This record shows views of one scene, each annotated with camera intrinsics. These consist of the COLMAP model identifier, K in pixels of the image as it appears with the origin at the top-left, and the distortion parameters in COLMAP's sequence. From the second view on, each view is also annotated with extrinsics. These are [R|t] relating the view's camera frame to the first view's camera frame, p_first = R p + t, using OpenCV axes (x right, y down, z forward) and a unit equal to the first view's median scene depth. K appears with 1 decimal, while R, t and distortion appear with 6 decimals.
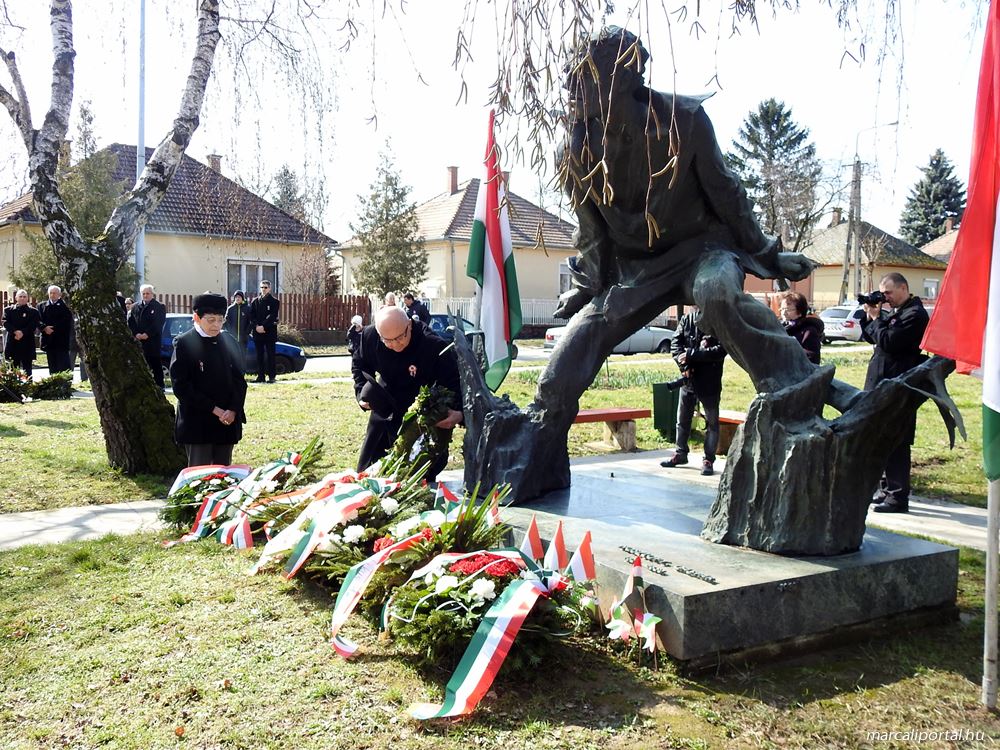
lens RADIAL K [[951.7, 0, 501.3], [0, 951.7, 375.6], [0, 0, 1]] dist [0.009938, 0.000000]
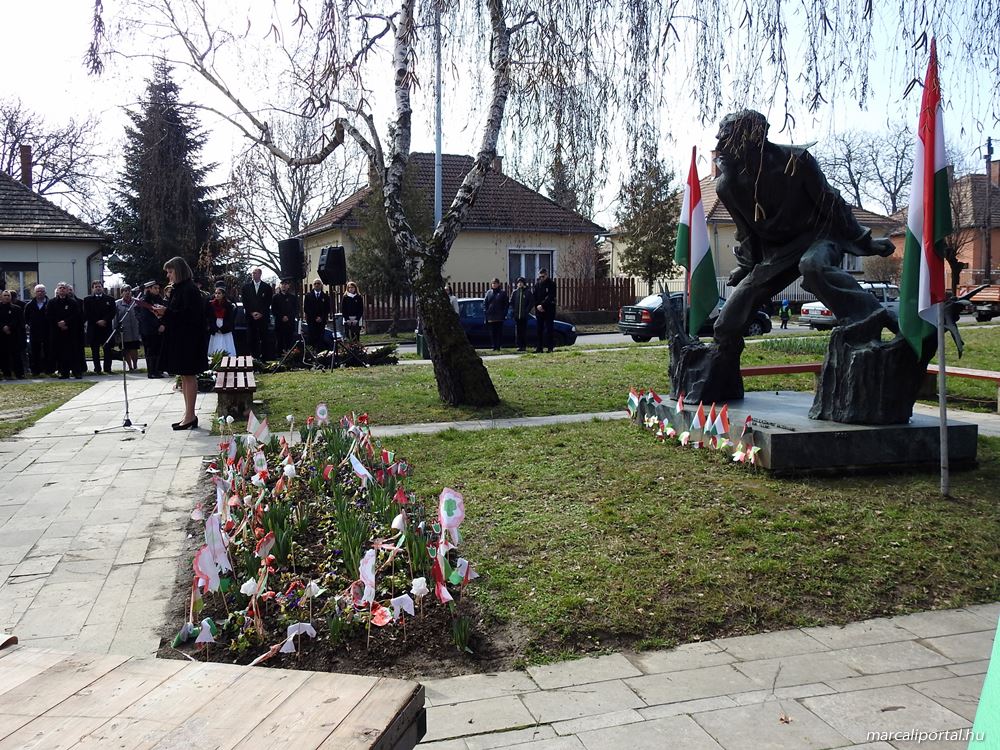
lens RADIAL K [[951.7, 0, 507.2], [0, 951.7, 376.9], [0, 0, 1]] dist [0.009938, 0.000000]
pose [[0.961321, -0.003583, -0.275406, 0.142392], [0.008893, 0.999798, 0.018034, 0.057879], [0.275285, -0.019786, 0.961159, -0.608350]]
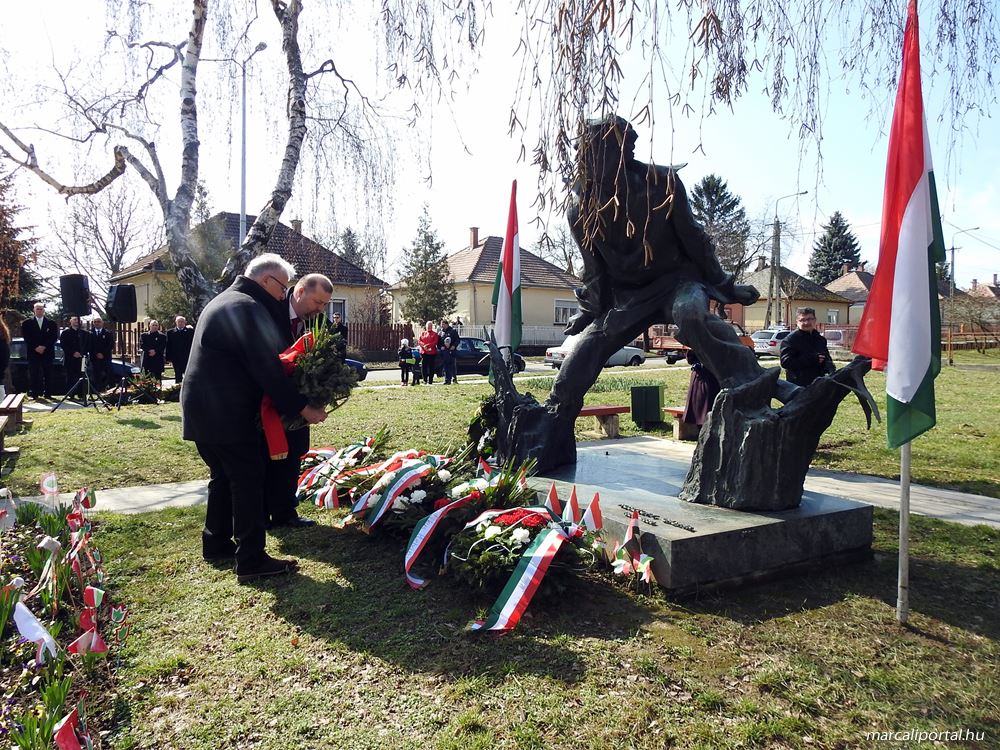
lens RADIAL K [[713.6, 0, 504.8], [0, 713.6, 379.9], [0, 0, 1]] dist [-0.004818, 0.007096]
pose [[0.999963, -0.005300, -0.006736, -0.021975], [0.005259, 0.999967, -0.006179, 0.008688], [0.006768, 0.006143, 0.999958, 0.002664]]
